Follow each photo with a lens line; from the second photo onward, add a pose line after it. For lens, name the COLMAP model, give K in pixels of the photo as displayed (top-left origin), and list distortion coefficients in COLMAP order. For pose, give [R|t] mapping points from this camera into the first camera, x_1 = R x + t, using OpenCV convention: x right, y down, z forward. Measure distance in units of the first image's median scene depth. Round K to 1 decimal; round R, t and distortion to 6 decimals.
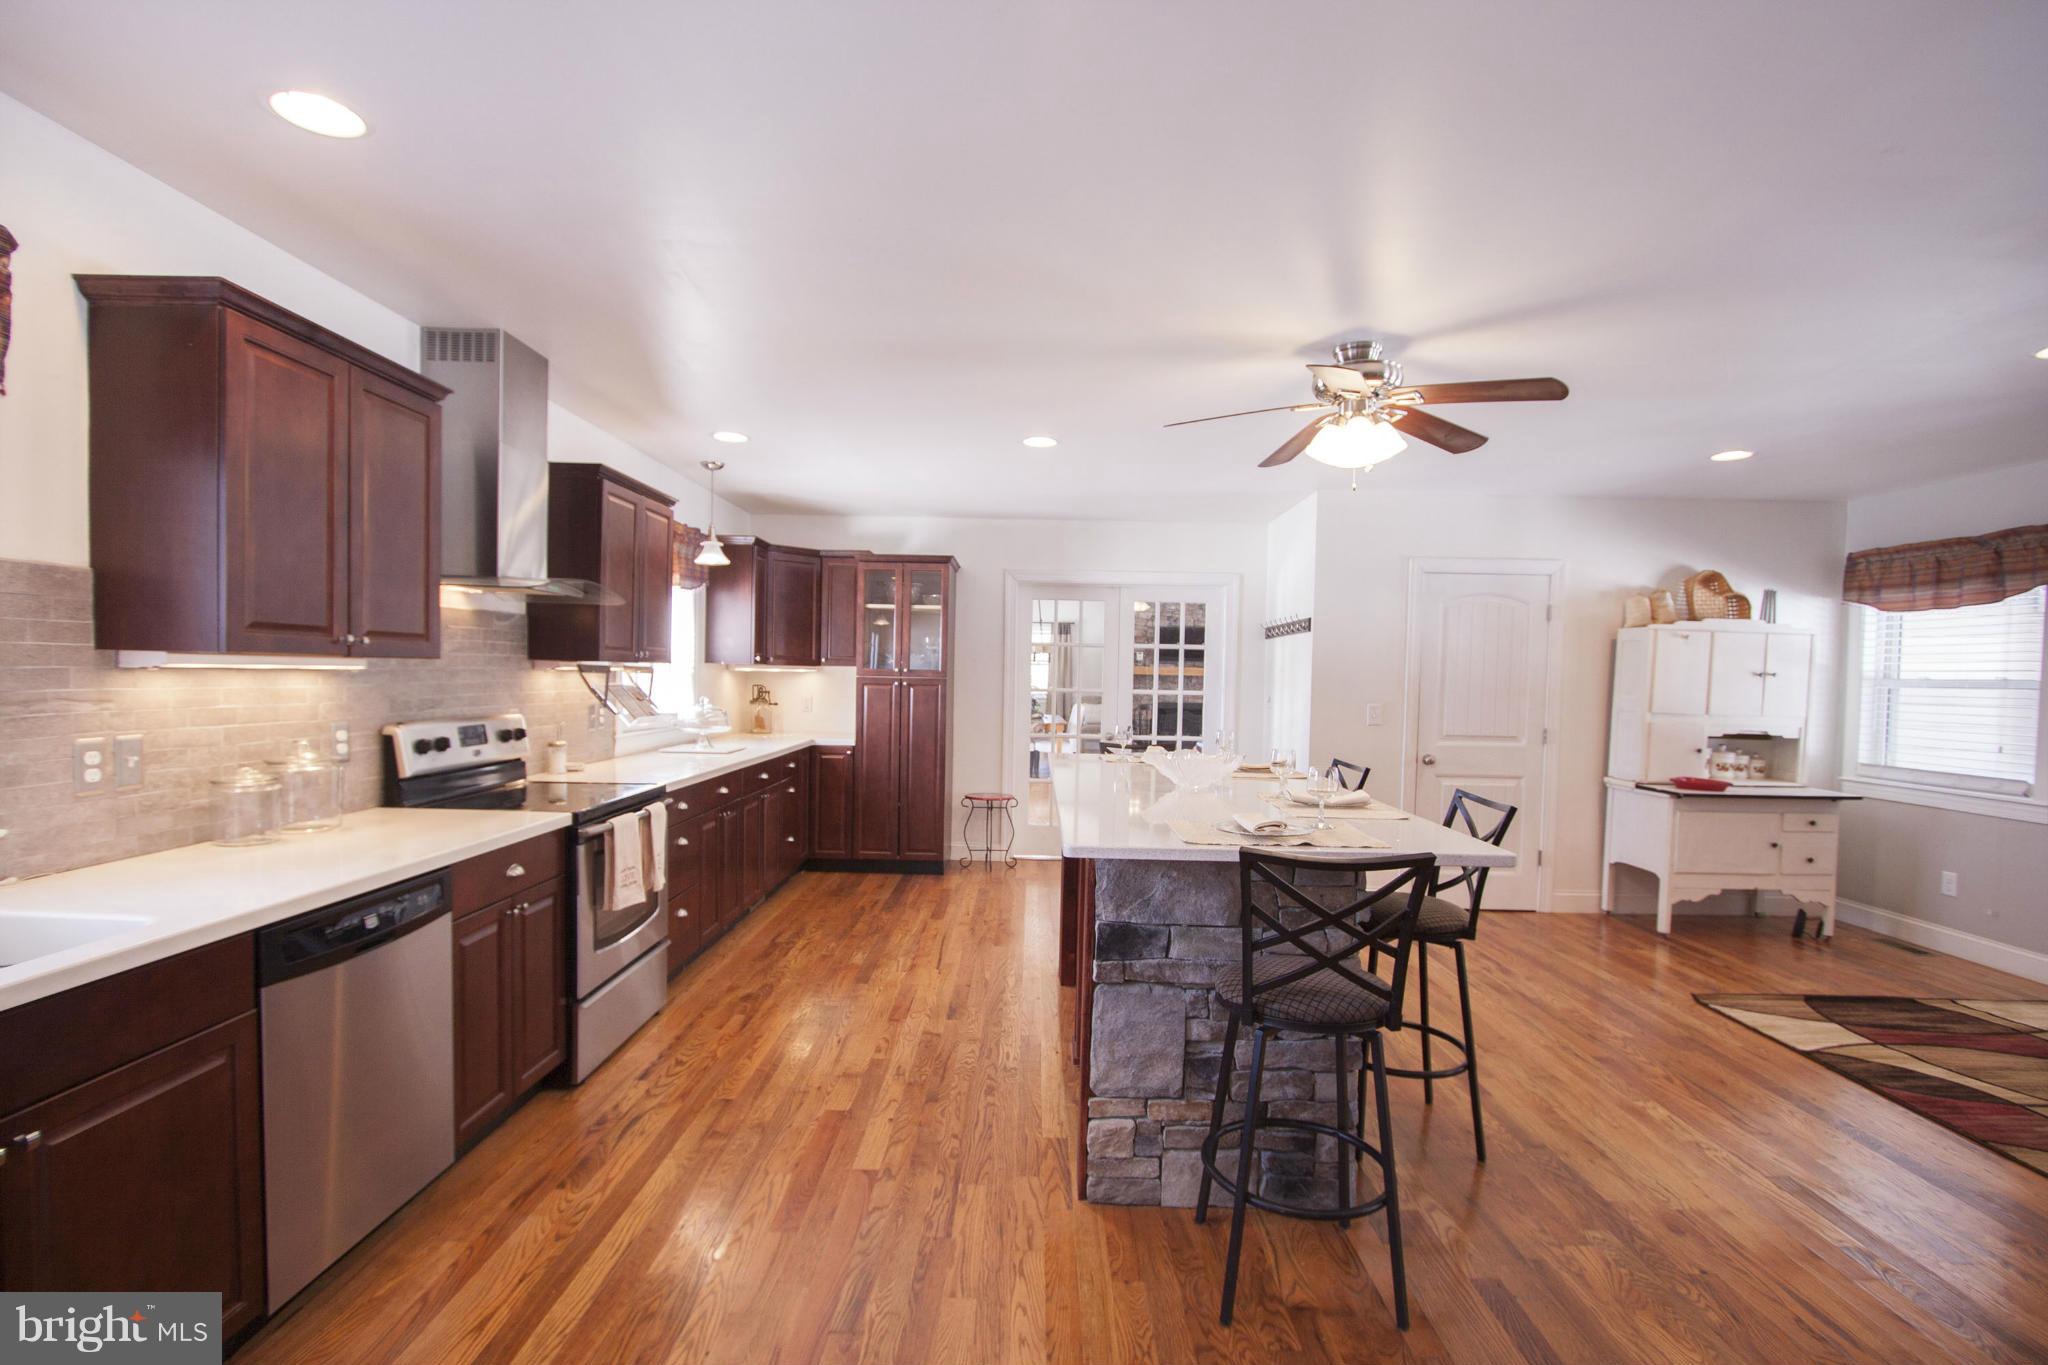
lens RADIAL K [[958.0, 0, 1025.9], [0, 958.0, 704.5], [0, 0, 1]] dist [-0.017765, 0.002030]
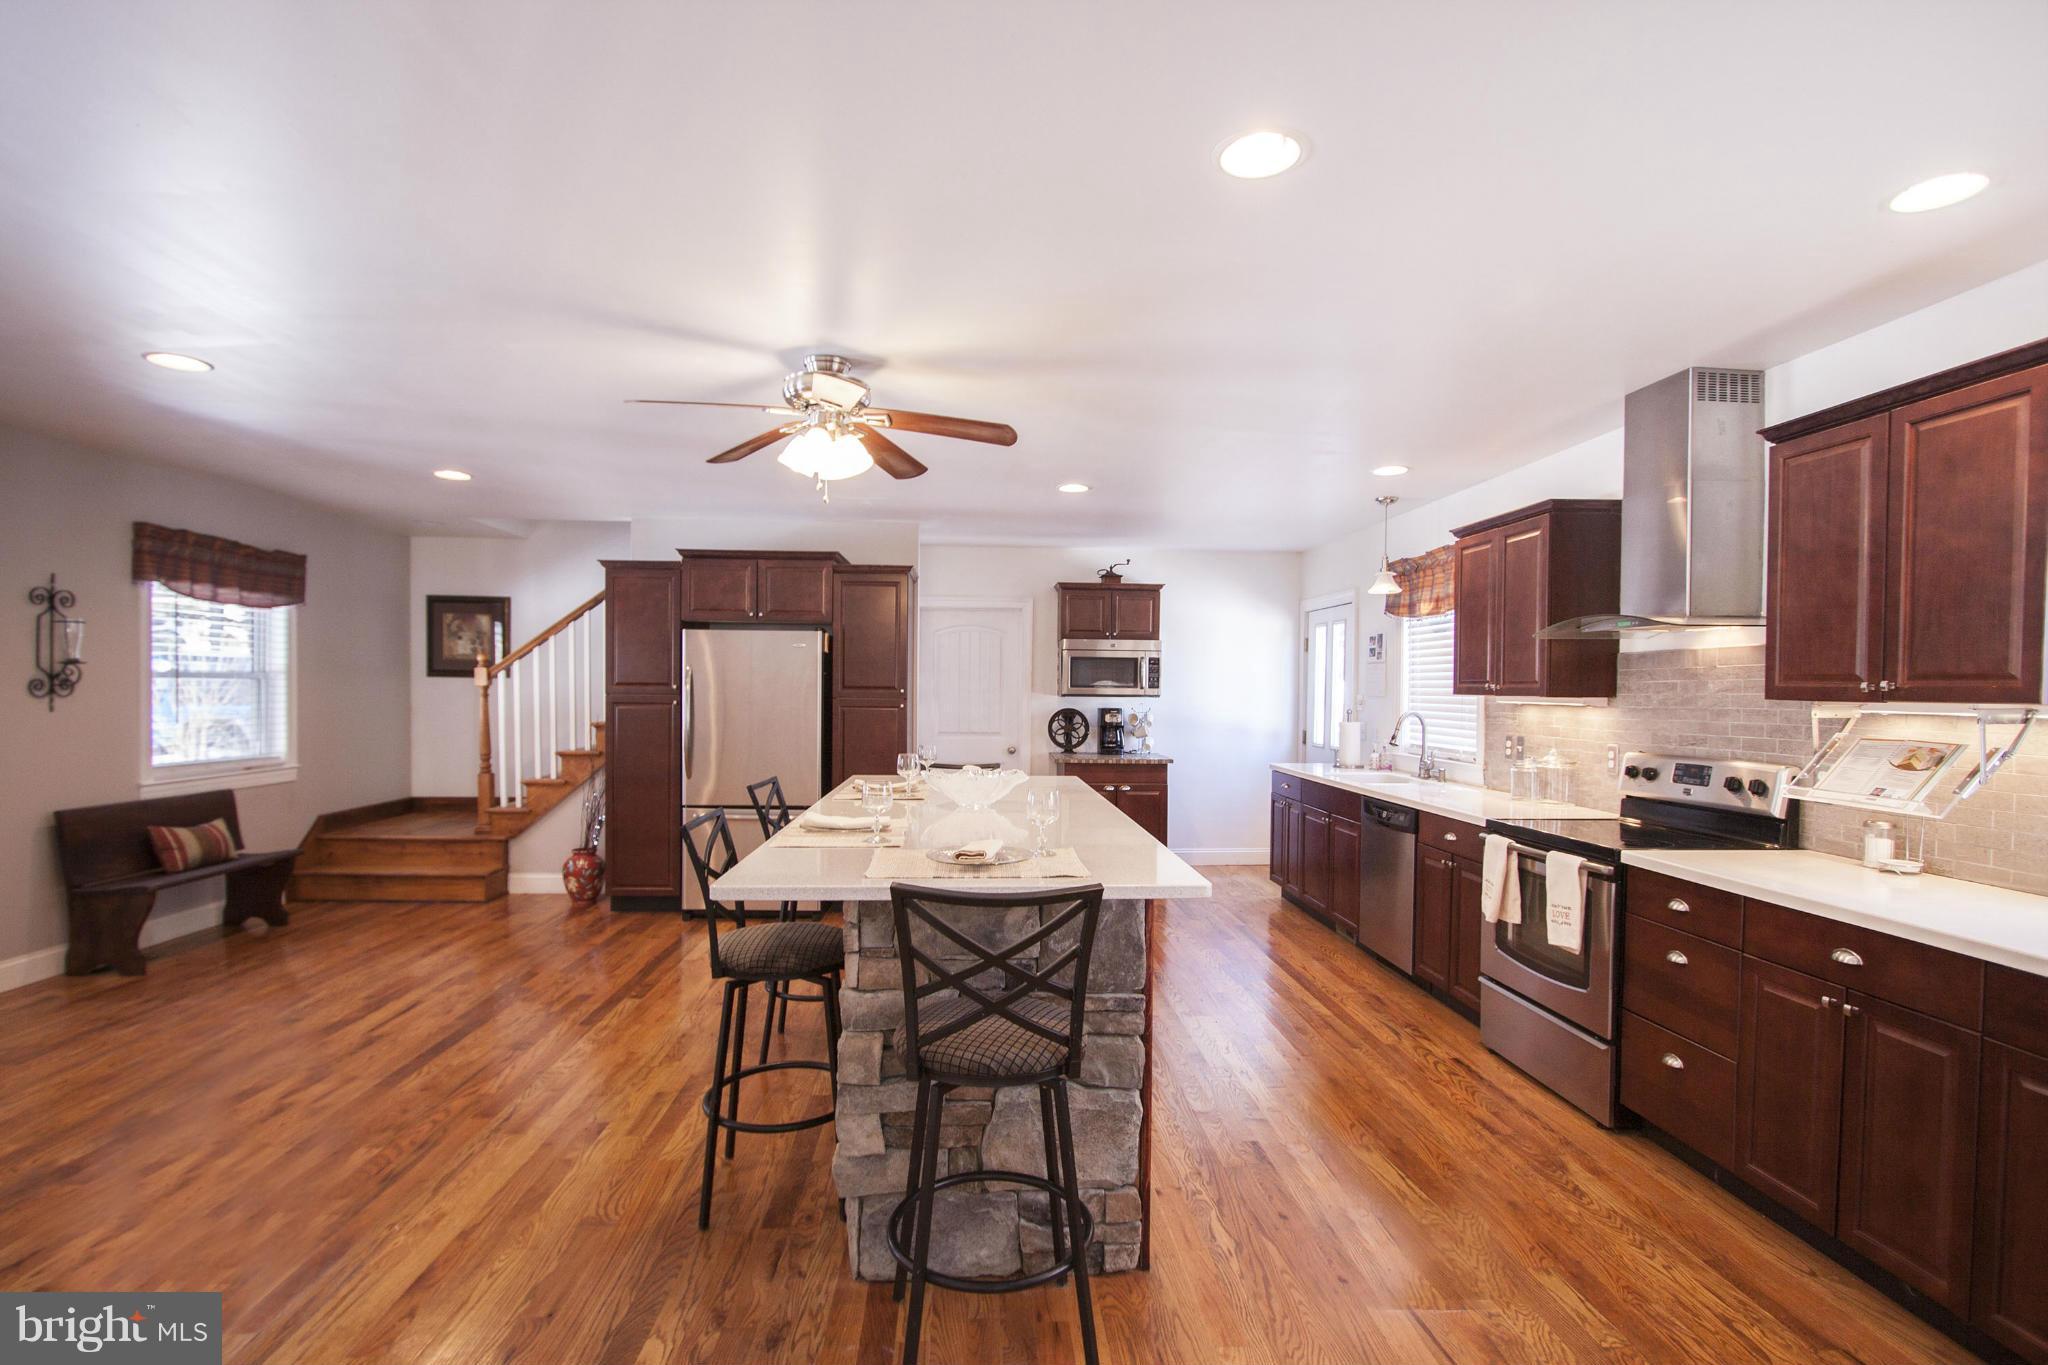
lens RADIAL K [[958.0, 0, 1025.9], [0, 958.0, 704.5], [0, 0, 1]] dist [-0.017765, 0.002030]
pose [[-0.997250, -0.028402, -0.068459, 0.196805], [-0.031820, 0.998274, 0.049365, -0.071153], [0.066938, 0.051408, -0.996432, 2.035700]]
